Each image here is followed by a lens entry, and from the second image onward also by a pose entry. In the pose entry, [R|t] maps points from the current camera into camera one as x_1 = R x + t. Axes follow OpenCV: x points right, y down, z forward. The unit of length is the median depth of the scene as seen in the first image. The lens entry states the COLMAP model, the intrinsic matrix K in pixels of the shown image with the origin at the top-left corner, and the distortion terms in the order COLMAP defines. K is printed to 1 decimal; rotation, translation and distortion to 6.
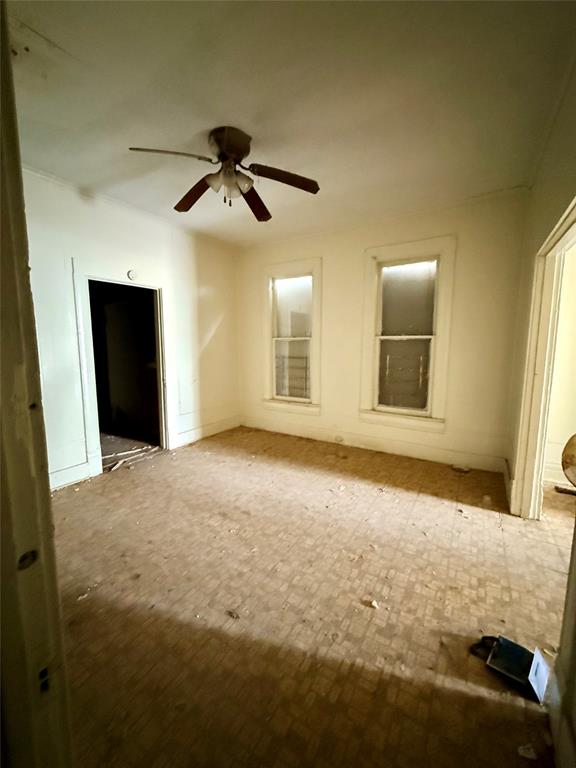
lens RADIAL K [[302.9, 0, 291.0], [0, 302.9, 377.8], [0, 0, 1]] dist [0.000448, 0.000577]
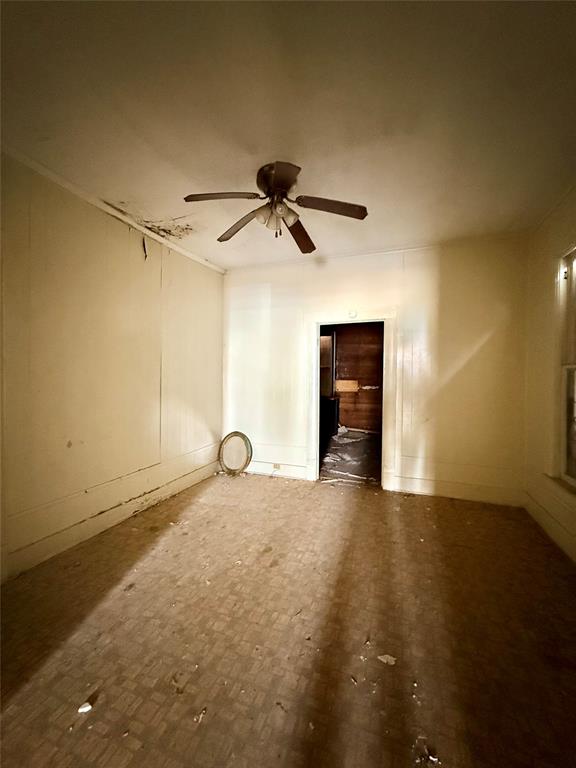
lens RADIAL K [[302.9, 0, 285.4], [0, 302.9, 382.7], [0, 0, 1]] dist [0.000448, 0.000577]
pose [[0.207693, 0.022804, -0.977928, 0.746857], [-0.121886, 0.992540, -0.002741, -0.081093], [0.970571, 0.119766, 0.208923, 0.830766]]
